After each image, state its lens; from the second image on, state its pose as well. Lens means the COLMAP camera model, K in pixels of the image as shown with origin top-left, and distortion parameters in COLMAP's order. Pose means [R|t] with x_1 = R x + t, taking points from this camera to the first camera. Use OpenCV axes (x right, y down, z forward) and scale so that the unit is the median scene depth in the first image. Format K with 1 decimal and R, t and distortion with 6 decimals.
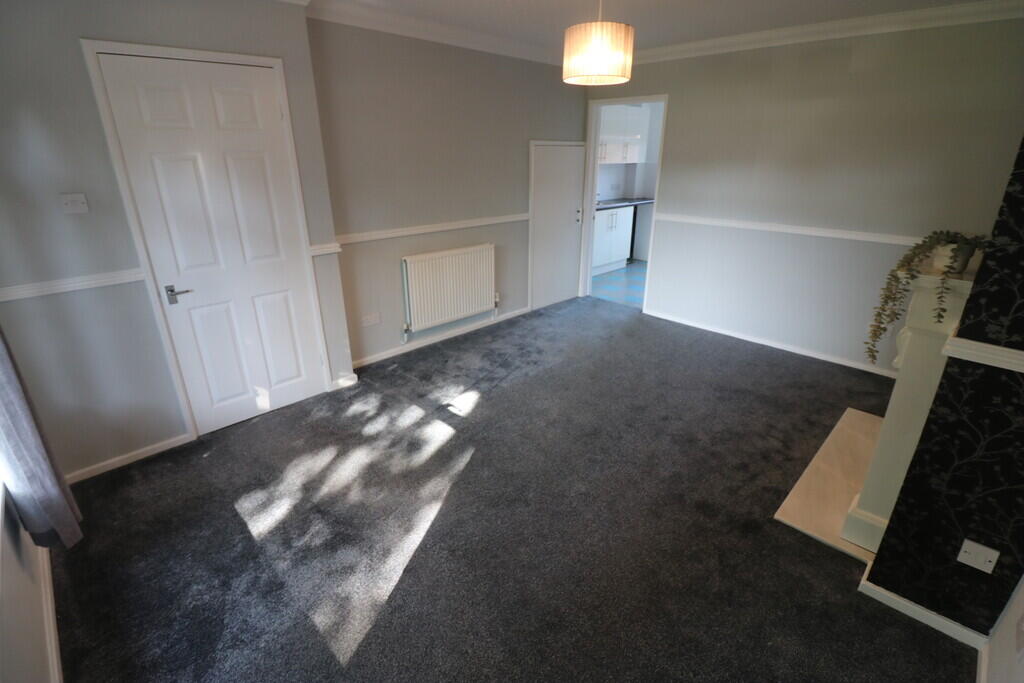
lens RADIAL K [[472.9, 0, 516.5], [0, 472.9, 340.3], [0, 0, 1]] dist [-0.014415, -0.000831]
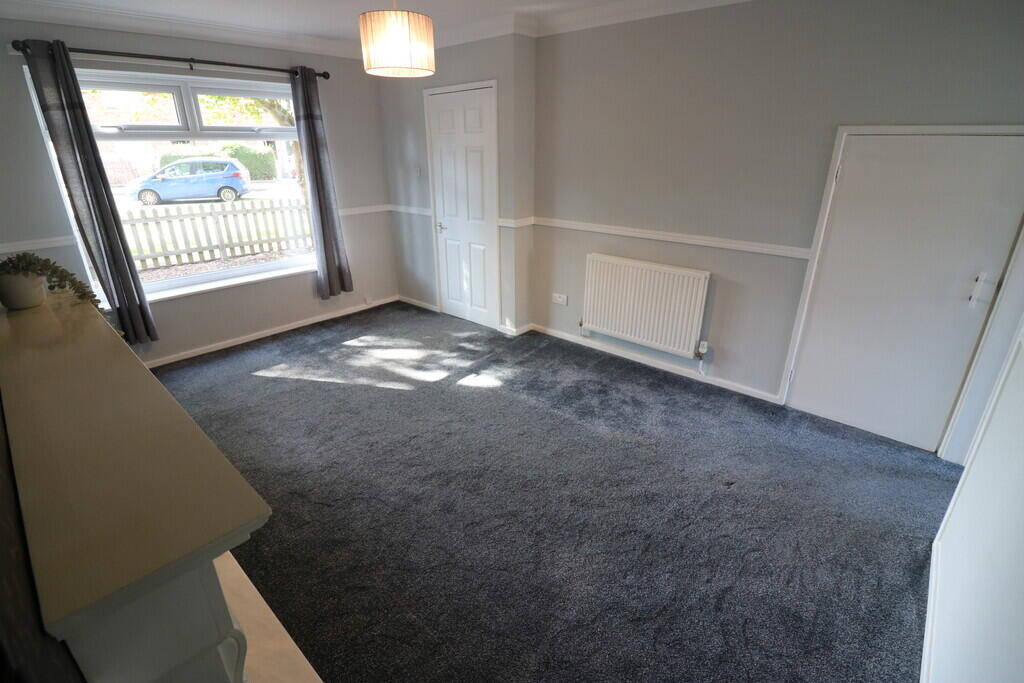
lens RADIAL K [[472.9, 0, 516.2], [0, 472.9, 336.4], [0, 0, 1]] dist [-0.014415, -0.000831]
pose [[0.056934, 0.366160, -0.928808, 0.739934], [-0.366869, 0.872903, 0.321633, -0.284213], [0.928529, 0.322439, 0.184030, 0.727326]]
